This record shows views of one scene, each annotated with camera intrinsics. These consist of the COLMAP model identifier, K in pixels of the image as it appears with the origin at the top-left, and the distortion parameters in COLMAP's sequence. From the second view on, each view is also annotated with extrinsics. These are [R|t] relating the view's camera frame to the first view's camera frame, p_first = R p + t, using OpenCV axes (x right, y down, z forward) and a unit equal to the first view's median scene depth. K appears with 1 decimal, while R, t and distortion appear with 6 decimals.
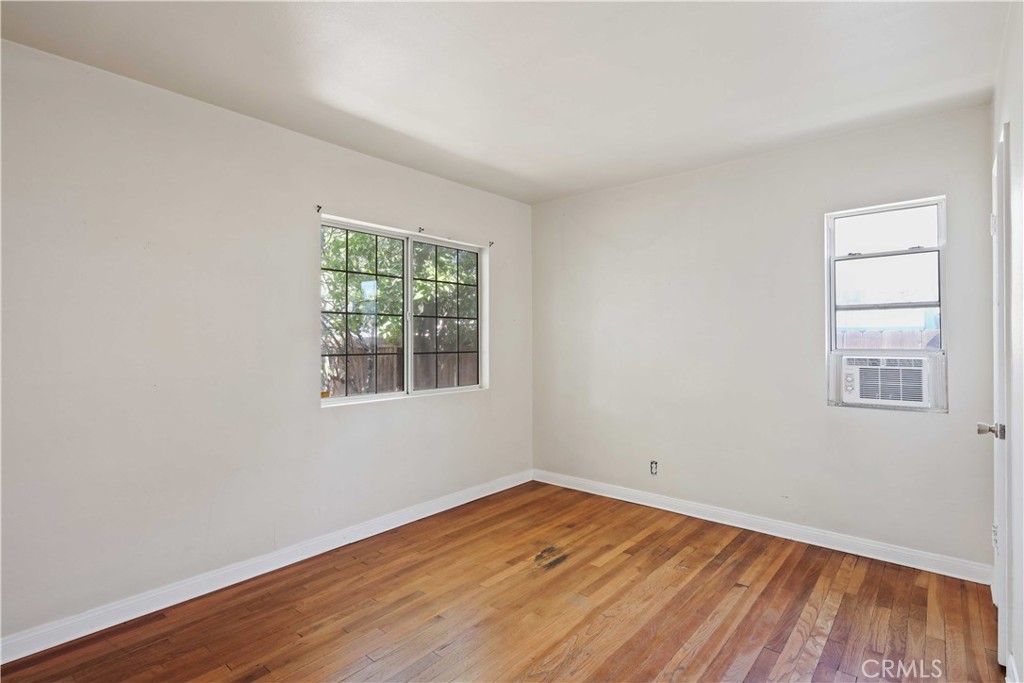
lens RADIAL K [[496.2, 0, 512.0], [0, 496.2, 341.5], [0, 0, 1]] dist [0.002136, -0.000108]
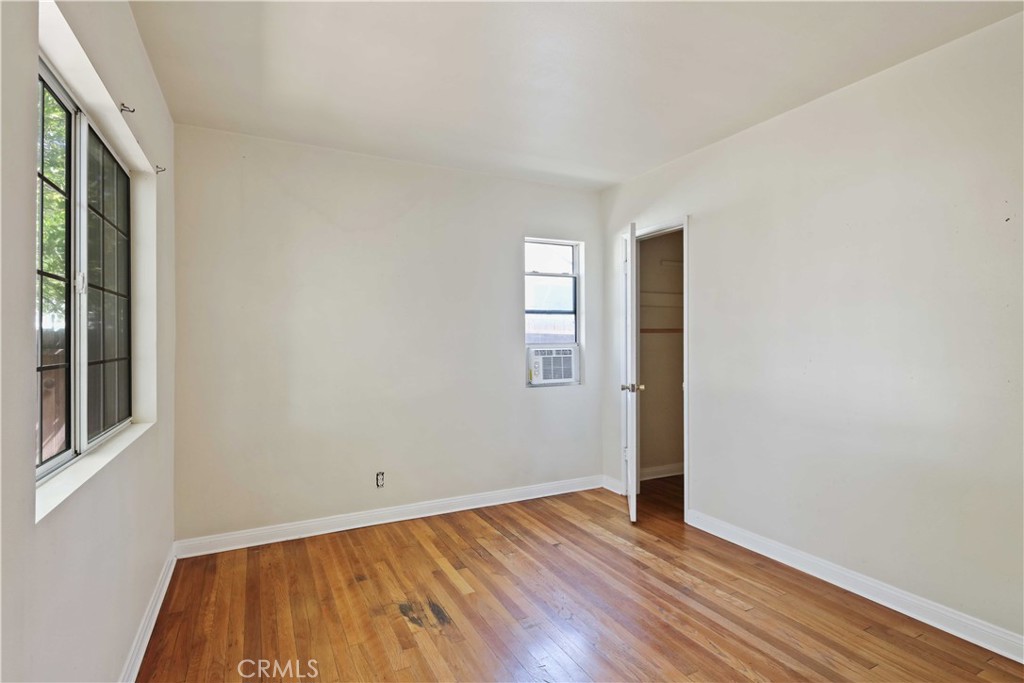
lens RADIAL K [[504.9, 0, 512.5], [0, 504.9, 335.2], [0, 0, 1]] dist [0.001066, -0.000341]
pose [[0.383595, 0.002290, 0.923499, -0.582762], [0.004555, 0.999980, -0.004372, -0.000752], [-0.923490, 0.005884, 0.383577, 0.540048]]
